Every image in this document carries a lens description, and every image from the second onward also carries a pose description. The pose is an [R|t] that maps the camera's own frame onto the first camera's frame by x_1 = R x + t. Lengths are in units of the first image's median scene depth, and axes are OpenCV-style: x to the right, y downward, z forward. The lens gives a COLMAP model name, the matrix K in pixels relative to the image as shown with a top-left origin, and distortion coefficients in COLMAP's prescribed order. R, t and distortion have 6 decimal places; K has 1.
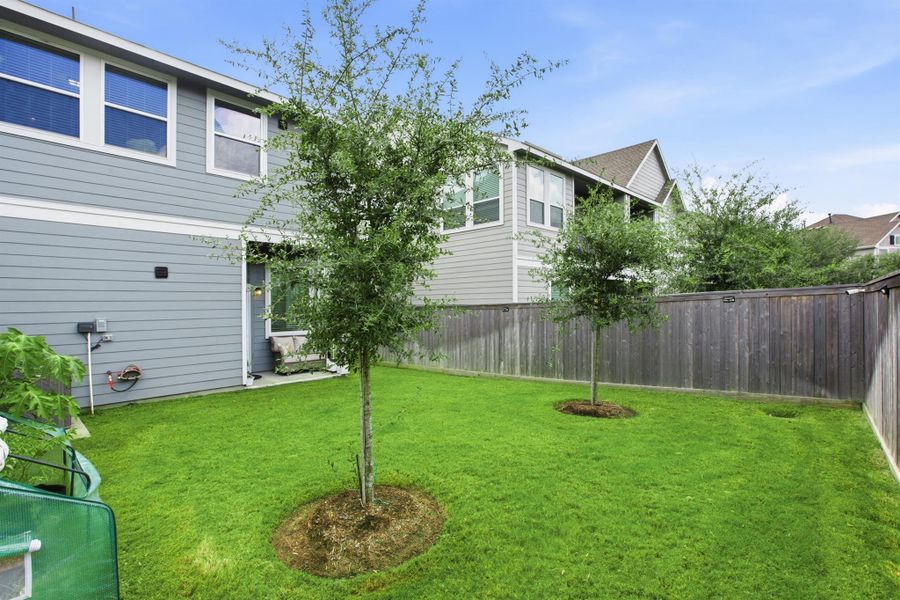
lens RADIAL K [[421.5, 0, 450.3], [0, 421.5, 302.2], [0, 0, 1]] dist [-0.052582, 0.018602]
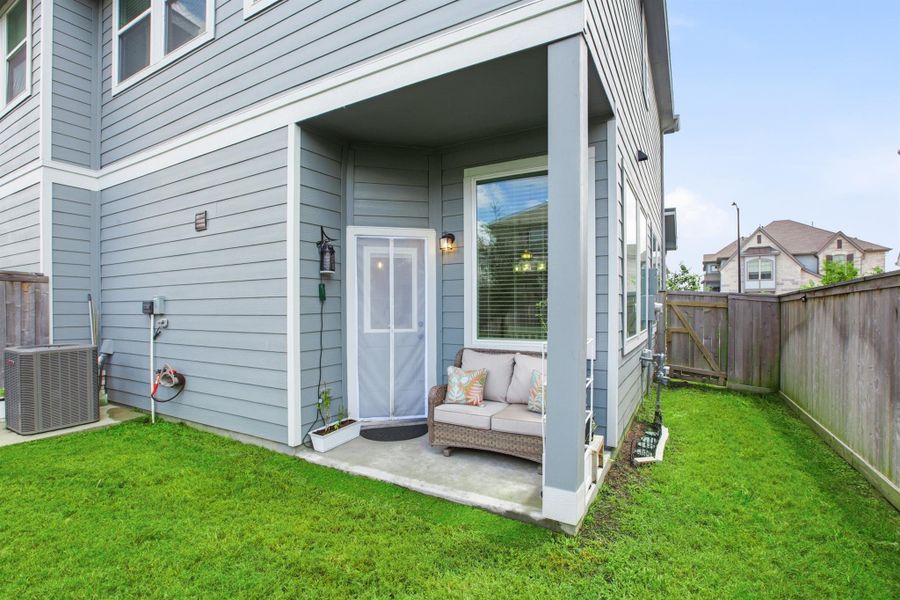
lens RADIAL K [[421.5, 0, 450.3], [0, 421.5, 302.2], [0, 0, 1]] dist [-0.052582, 0.018602]
pose [[0.203504, -0.006366, -0.979053, -0.021367], [0.005920, 0.999969, -0.005272, 0.049933], [0.979056, -0.004723, 0.203535, 1.154932]]
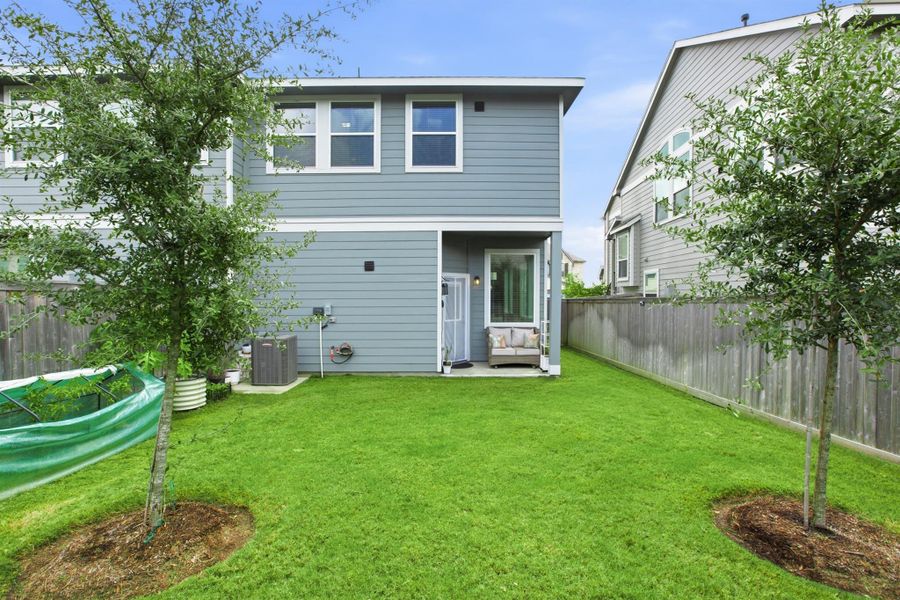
lens RADIAL K [[421.5, 0, 450.3], [0, 421.5, 302.2], [0, 0, 1]] dist [-0.052582, 0.018602]
pose [[0.671858, 0.017032, -0.740484, 0.315013], [0.000605, 0.999723, 0.023543, 0.001972], [0.740680, -0.016266, 0.671661, 0.343822]]
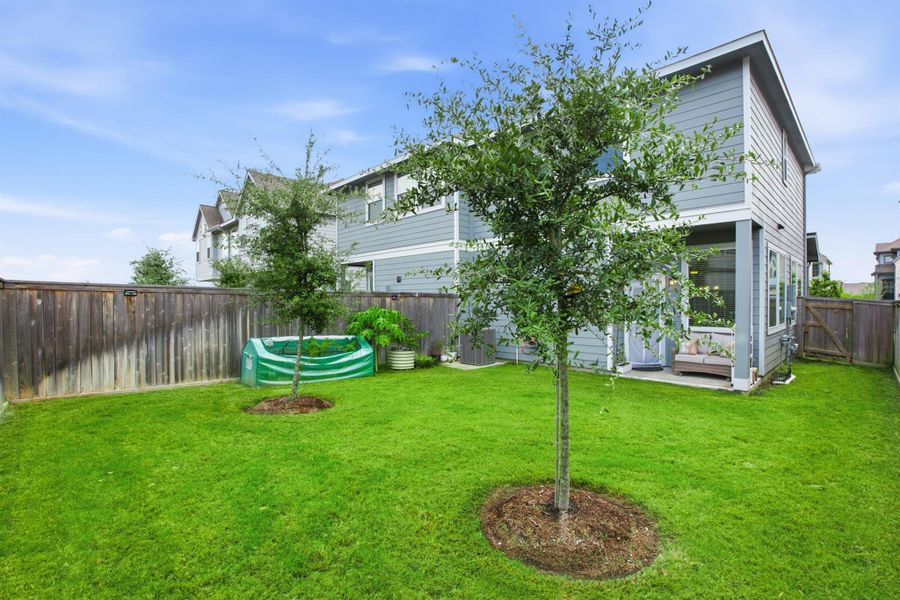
lens RADIAL K [[421.5, 0, 450.3], [0, 421.5, 302.2], [0, 0, 1]] dist [-0.052582, 0.018602]
pose [[-0.071249, 0.012803, -0.997376, 0.643387], [0.010594, 0.999871, 0.012078, 0.006774], [0.997402, -0.009705, -0.071376, 0.721427]]
